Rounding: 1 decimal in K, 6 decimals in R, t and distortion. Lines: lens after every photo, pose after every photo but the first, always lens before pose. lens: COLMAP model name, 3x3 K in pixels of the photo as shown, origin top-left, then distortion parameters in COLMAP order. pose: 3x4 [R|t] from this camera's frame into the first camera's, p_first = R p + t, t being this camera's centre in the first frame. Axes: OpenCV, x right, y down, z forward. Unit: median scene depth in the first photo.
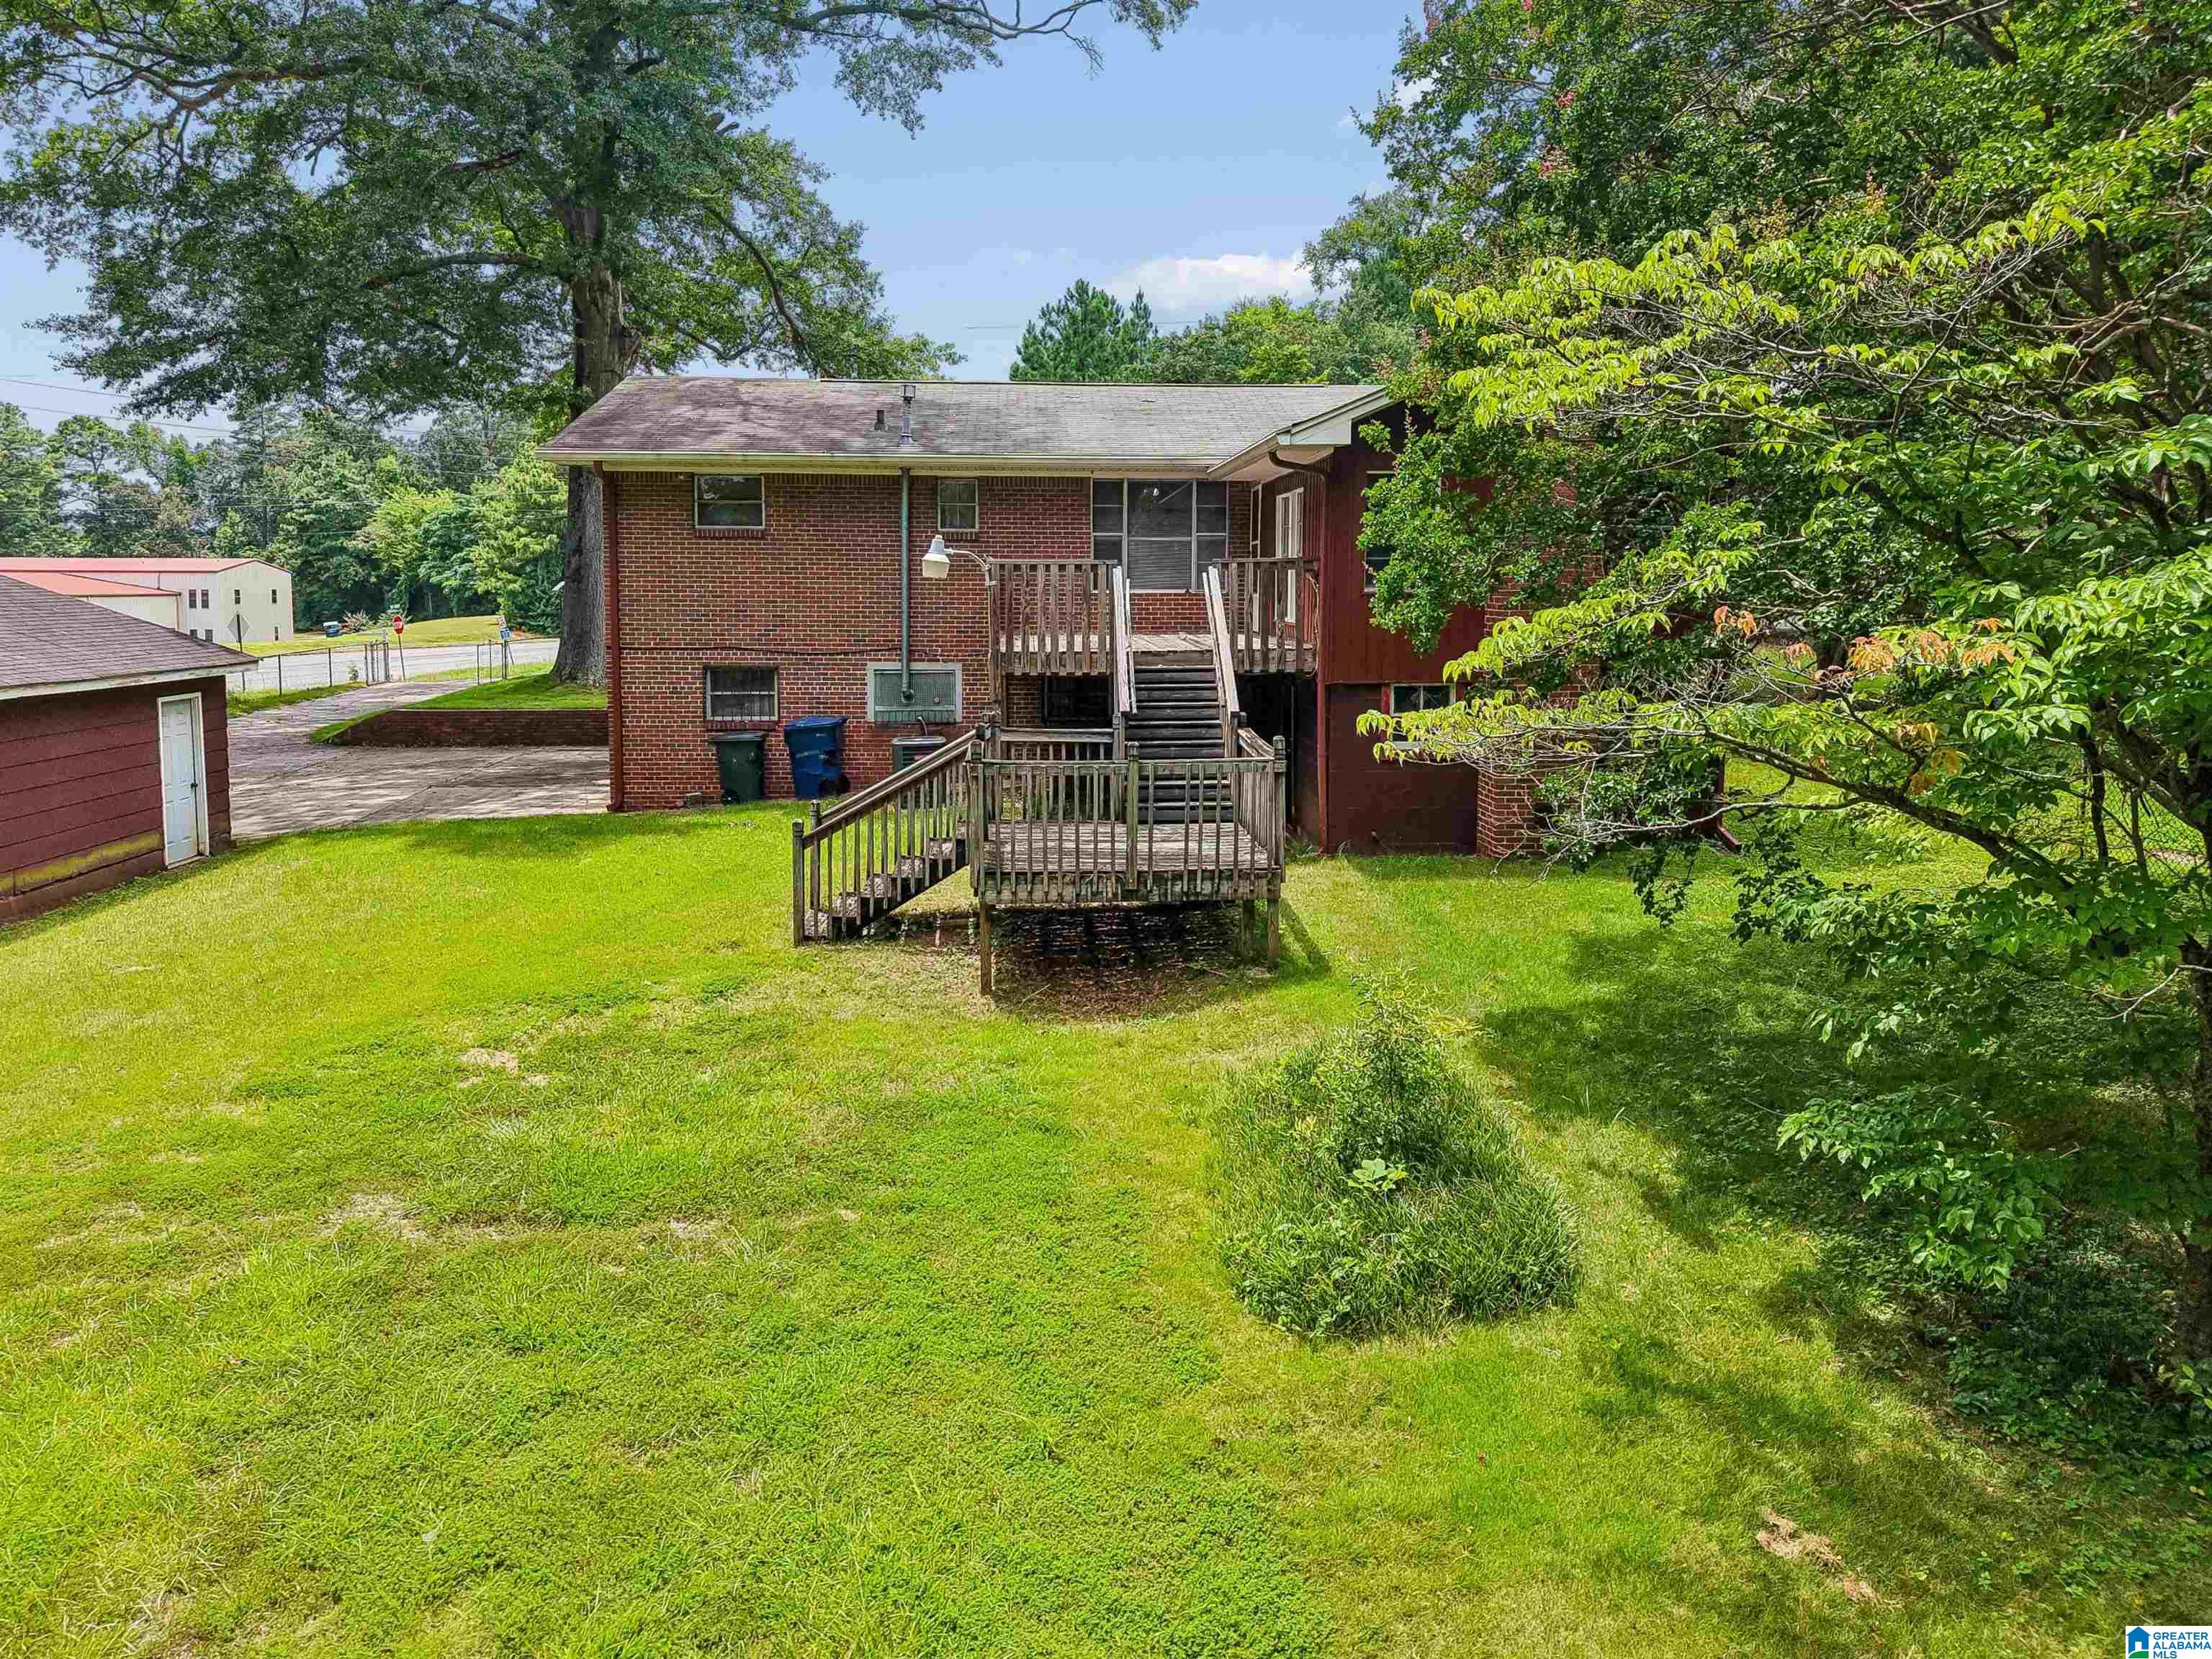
lens RADIAL K [[1555.5, 0, 1109.1], [0, 1555.5, 675.4], [0, 0, 1]] dist [0.035605, -0.045507]
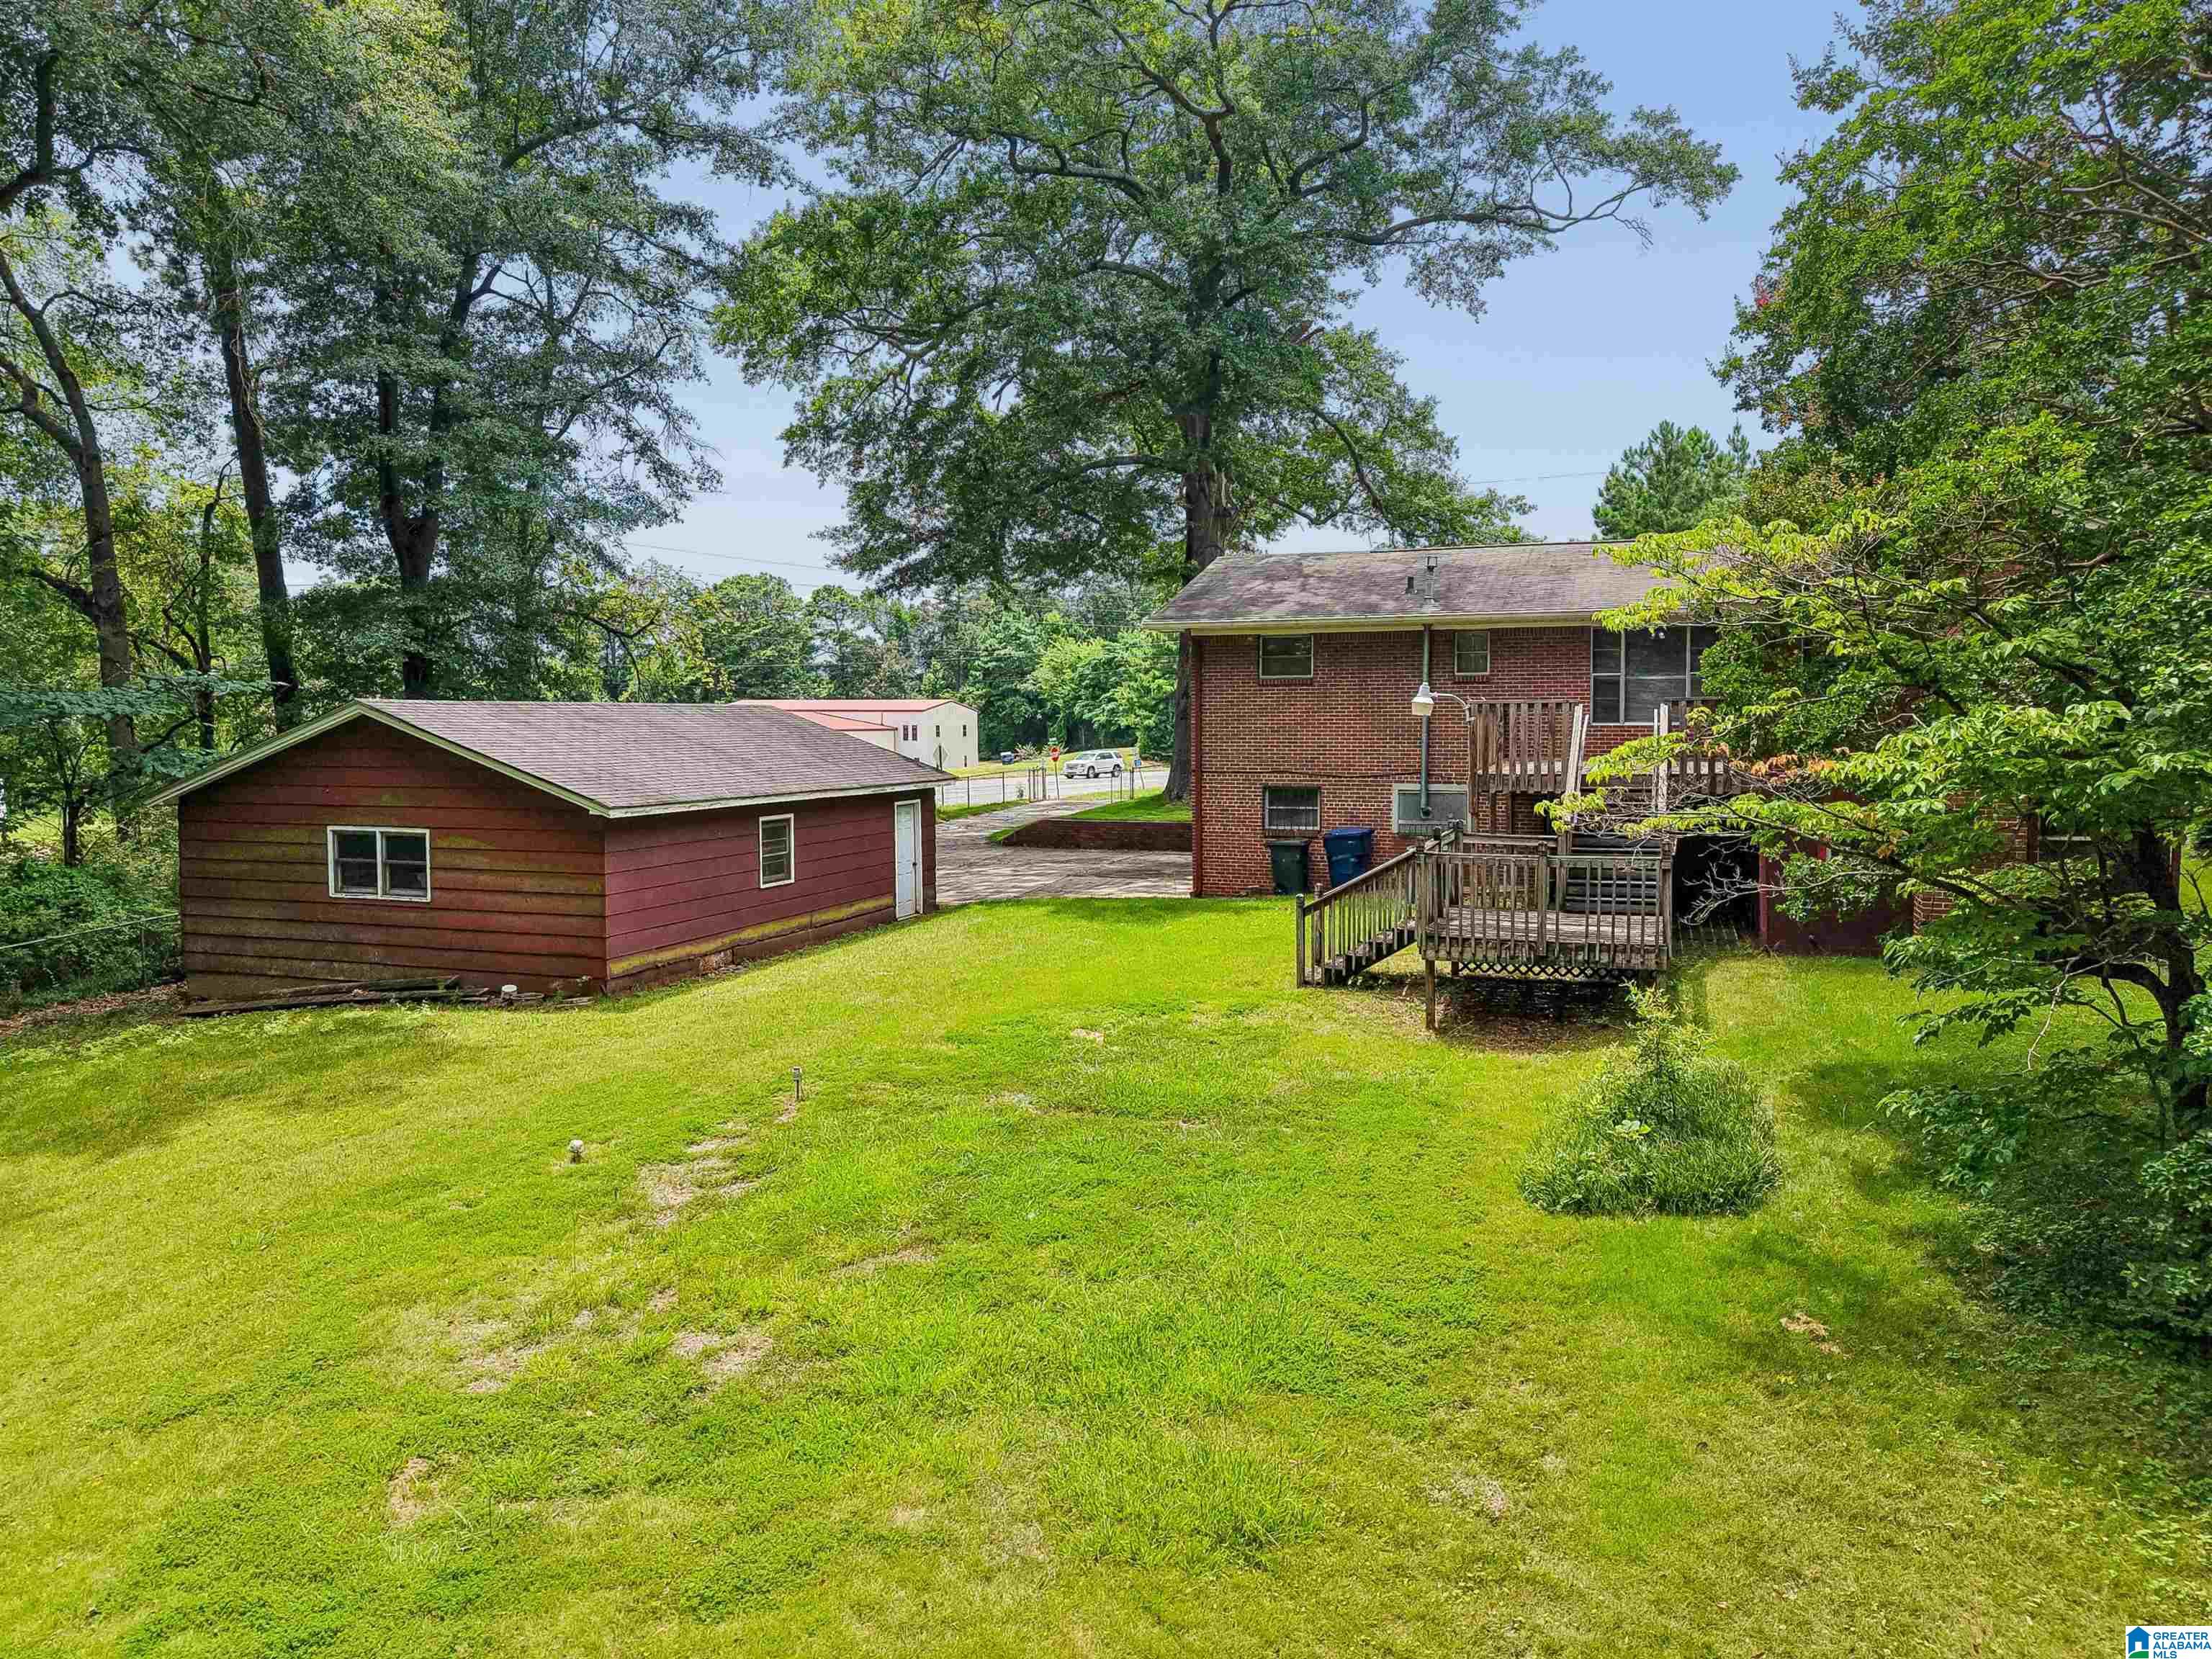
lens RADIAL K [[1505.8, 0, 1117.0], [0, 1505.8, 761.9], [0, 0, 1]] dist [0.042819, -0.077911]
pose [[0.925524, 0.006380, -0.378636, 0.057218], [-0.017441, 0.999515, -0.025791, 0.004880], [0.378288, 0.030474, 0.925186, -0.109753]]
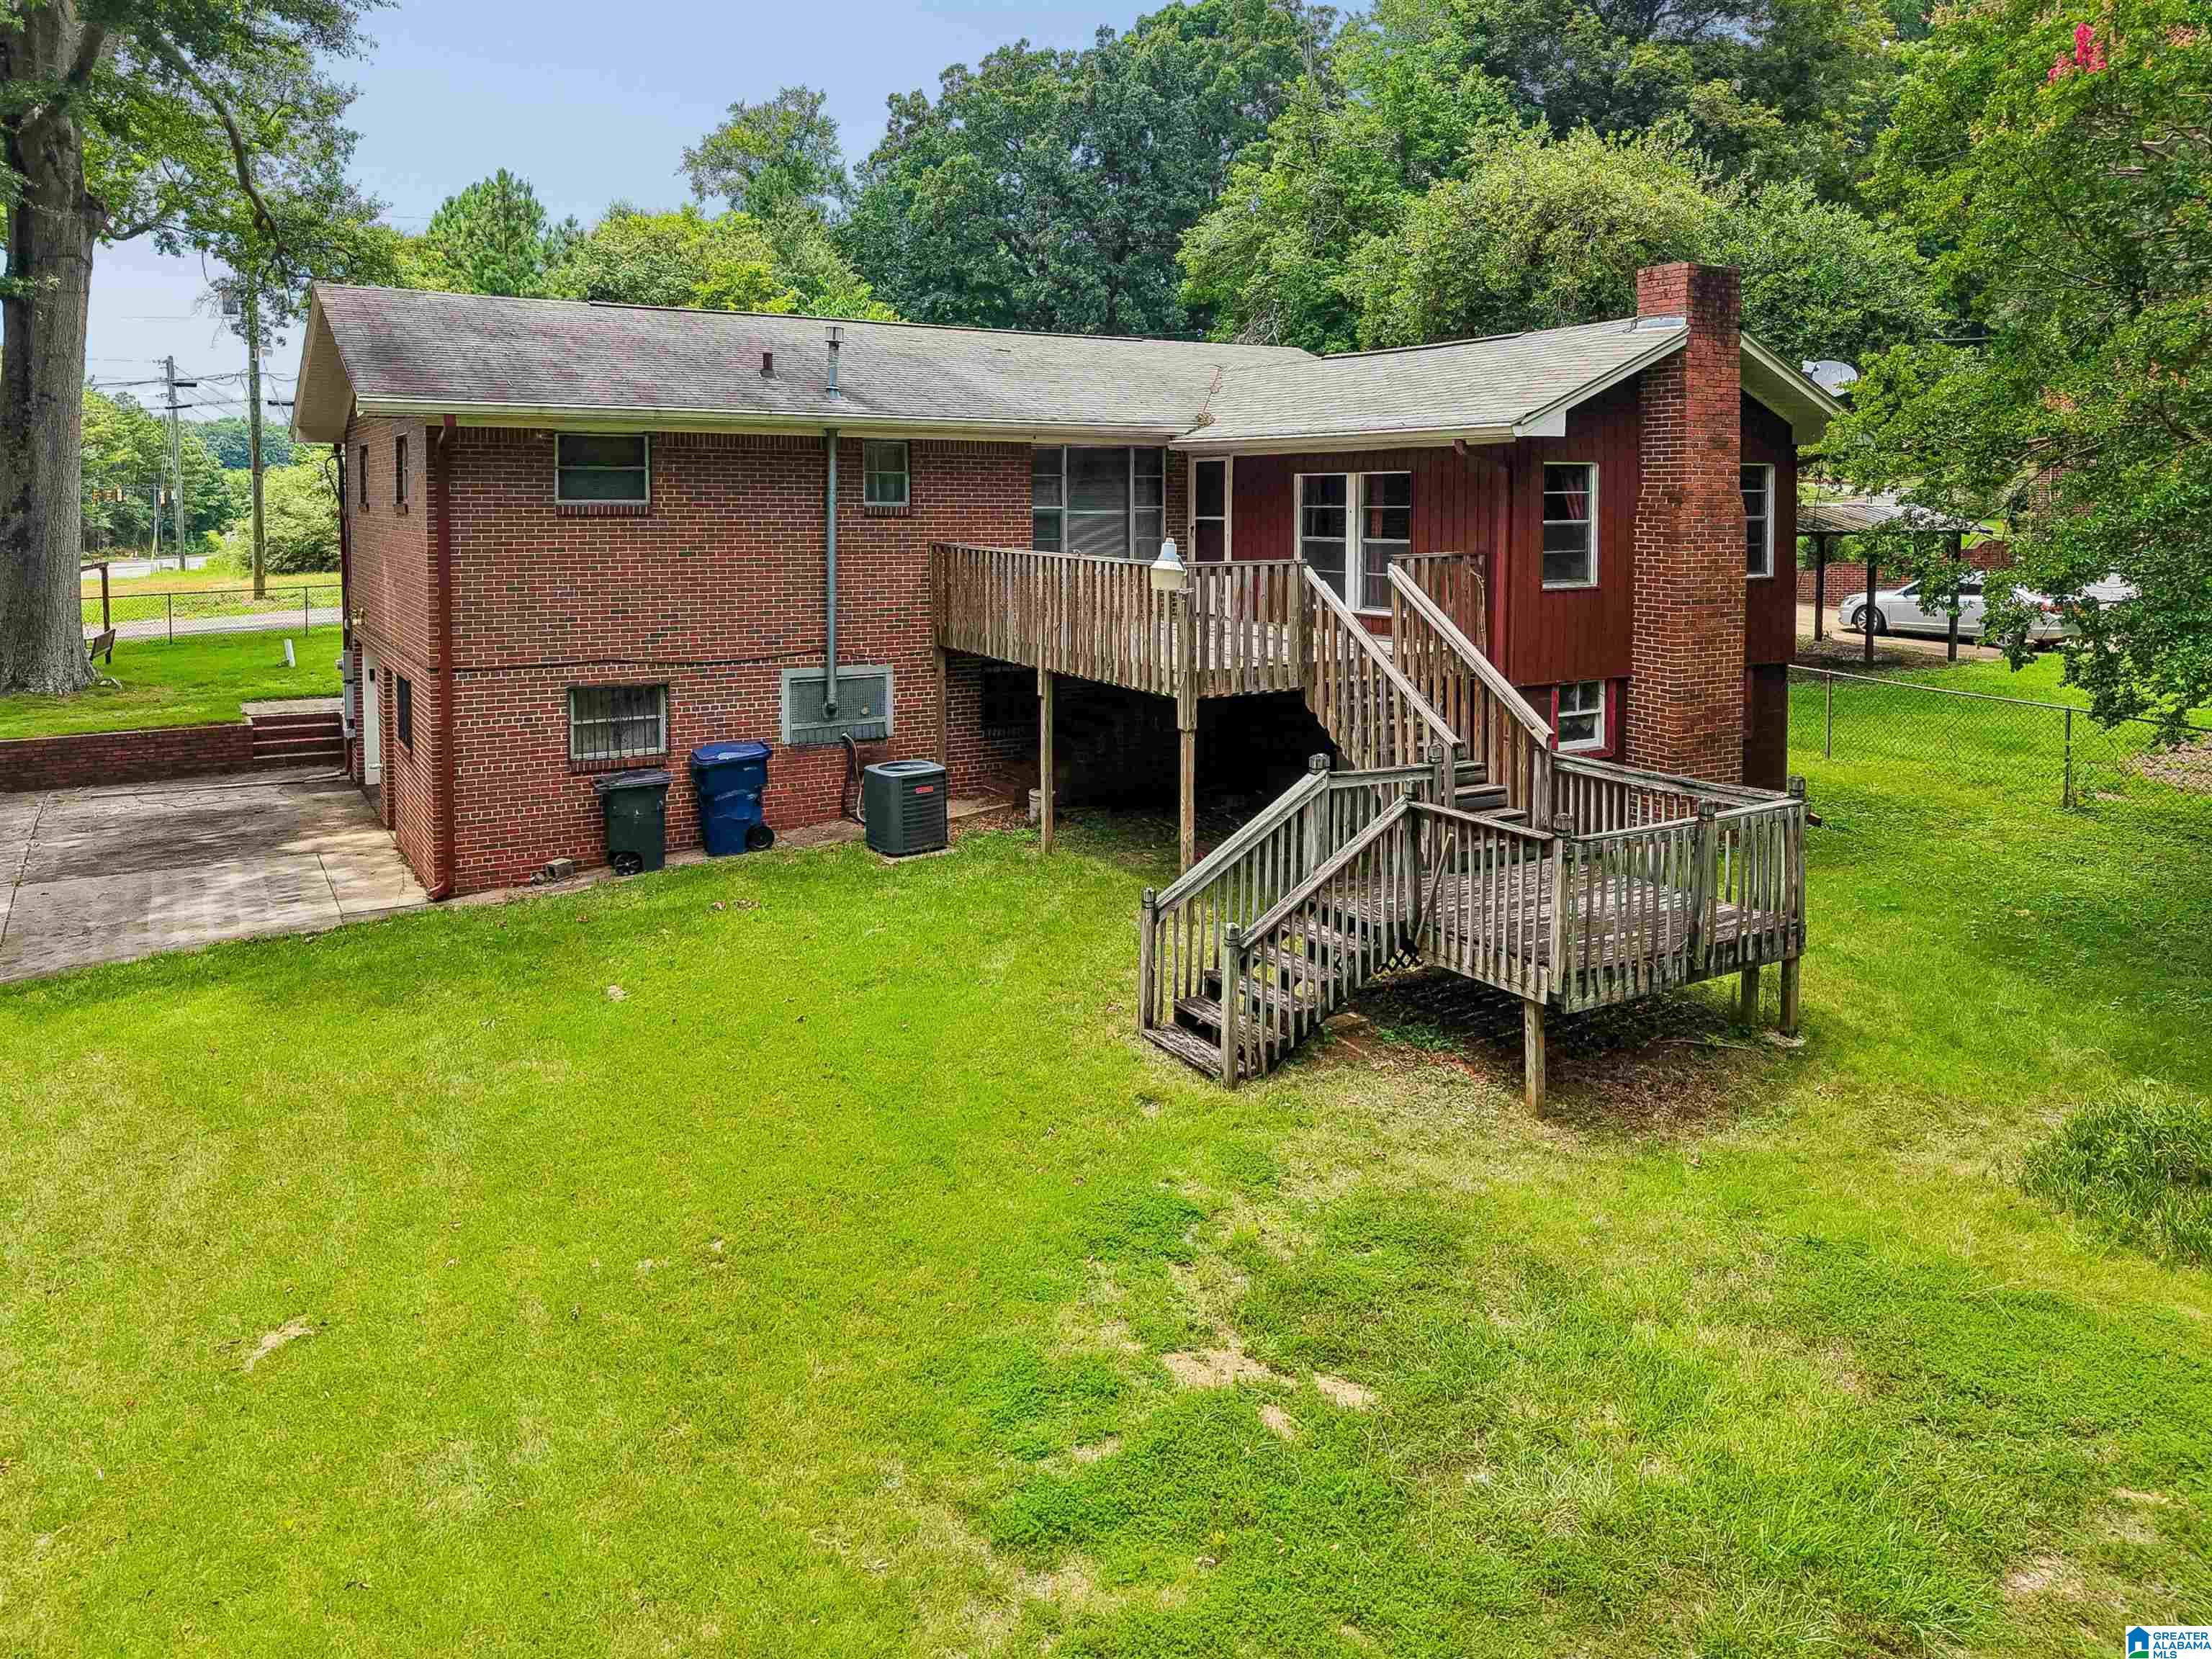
lens RADIAL K [[1561.1, 0, 1159.2], [0, 1561.1, 580.4], [0, 0, 1]] dist [0.002035, 0.003190]
pose [[0.874354, -0.028934, 0.484425, -0.228645], [0.031461, 0.999501, 0.002913, -0.031001], [-0.484267, 0.012694, 0.874828, 0.126484]]
